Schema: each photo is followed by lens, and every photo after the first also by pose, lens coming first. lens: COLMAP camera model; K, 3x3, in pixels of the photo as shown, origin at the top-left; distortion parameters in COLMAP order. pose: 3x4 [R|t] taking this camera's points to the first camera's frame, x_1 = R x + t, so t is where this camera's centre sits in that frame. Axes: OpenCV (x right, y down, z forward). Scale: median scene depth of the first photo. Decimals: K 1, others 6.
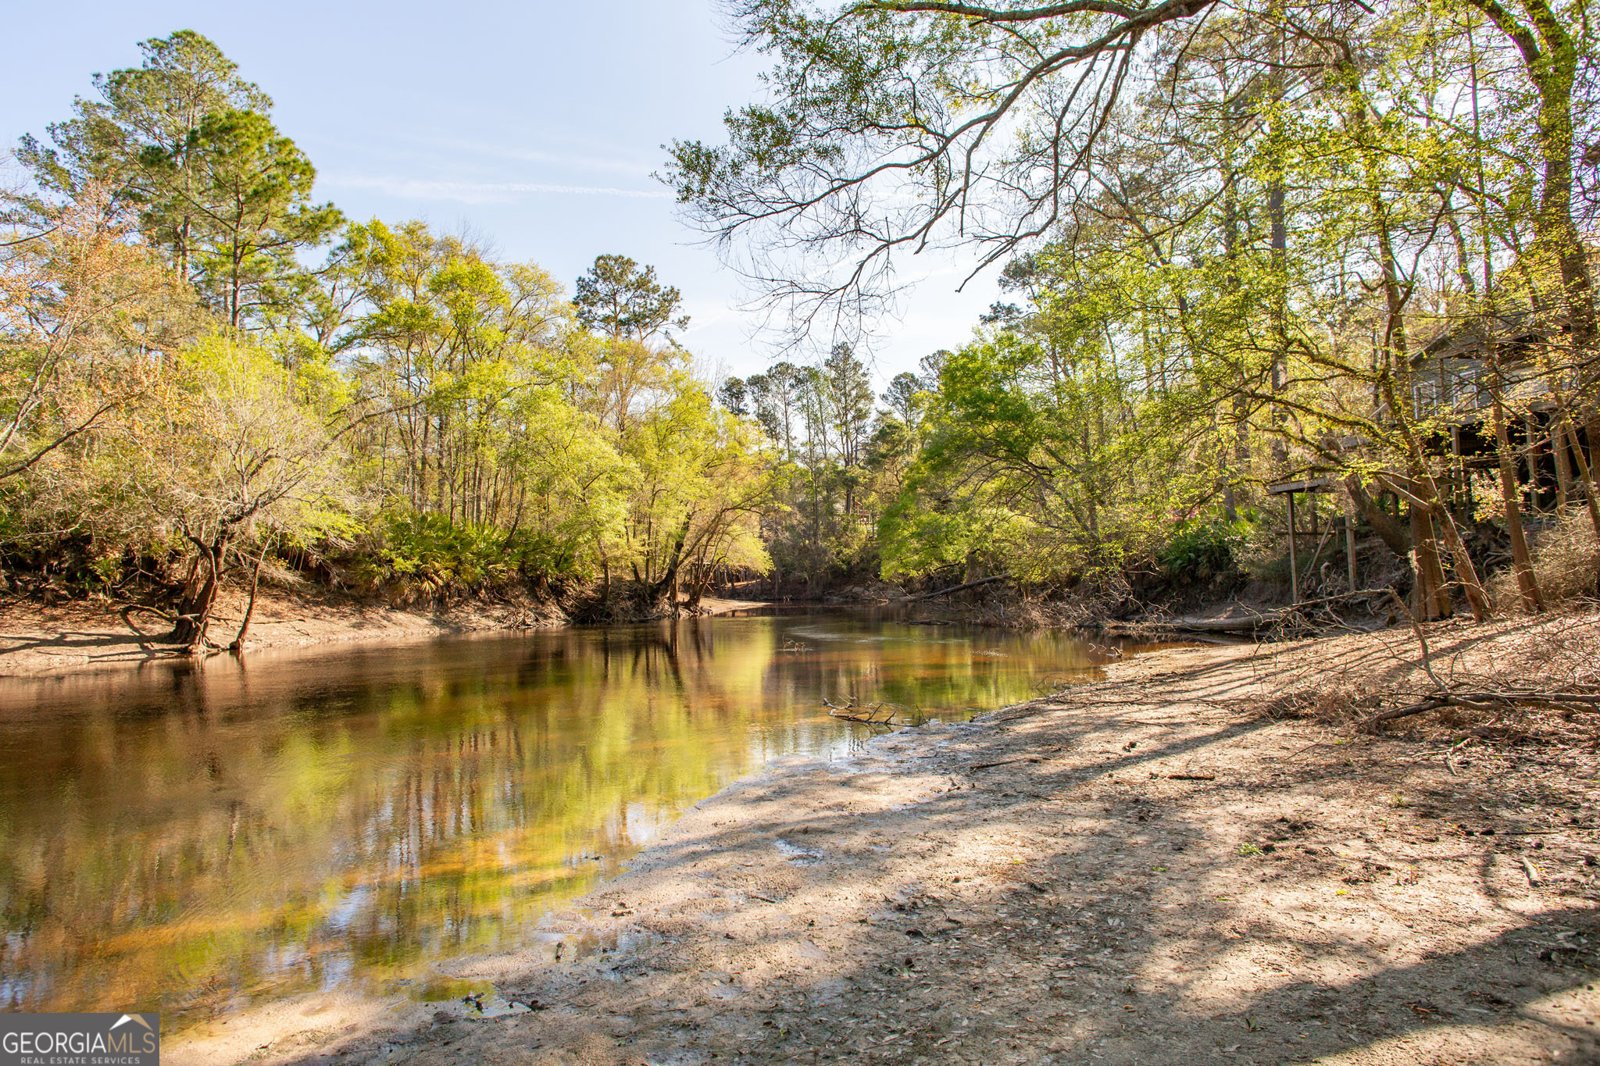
lens RADIAL K [[853.0, 0, 802.6], [0, 853.0, 557.3], [0, 0, 1]] dist [0.015428, -0.001428]
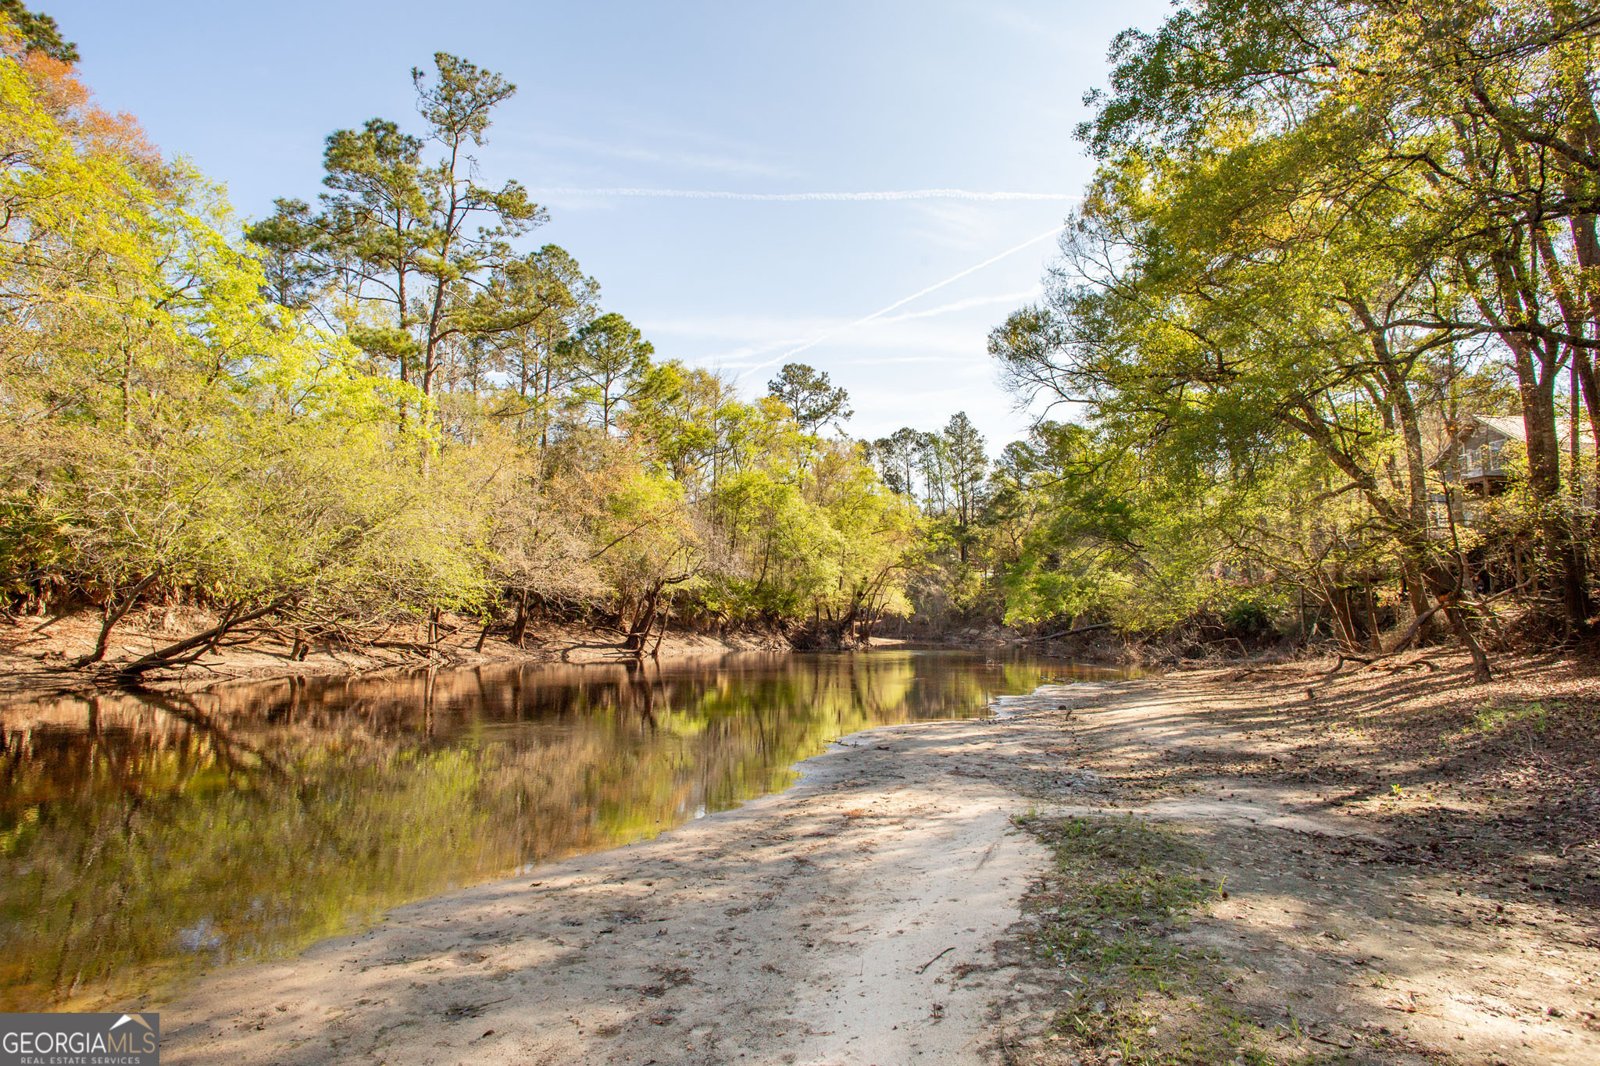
lens RADIAL K [[906.6, 0, 804.3], [0, 906.6, 515.6], [0, 0, 1]] dist [0.017521, 0.001000]
pose [[0.996009, 0.022672, -0.086324, -0.087818], [-0.030040, 0.995925, -0.085032, -0.010140], [0.084044, 0.087286, 0.992632, -0.339527]]
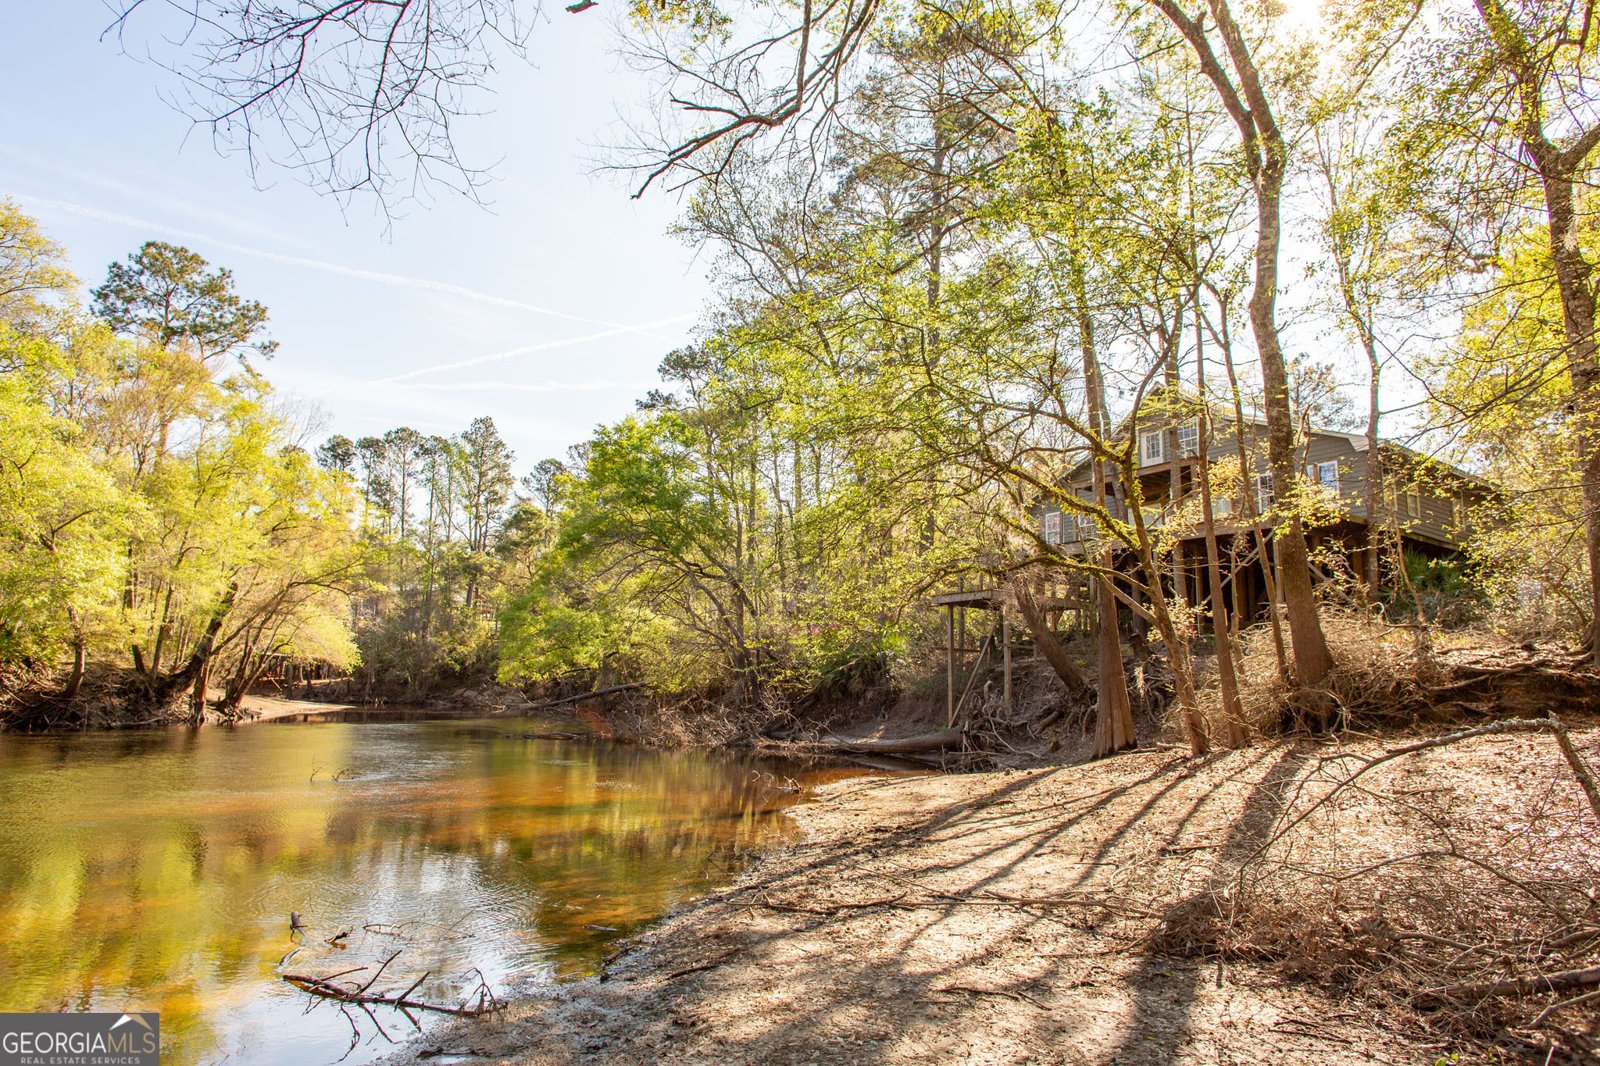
lens RADIAL K [[853.0, 0, 802.6], [0, 853.0, 557.3], [0, 0, 1]] dist [0.015428, -0.001428]
pose [[0.910379, 0.102554, 0.400866, 0.014640], [-0.050978, 0.989217, -0.137300, 0.004171], [-0.410624, 0.104560, 0.905790, 0.086856]]
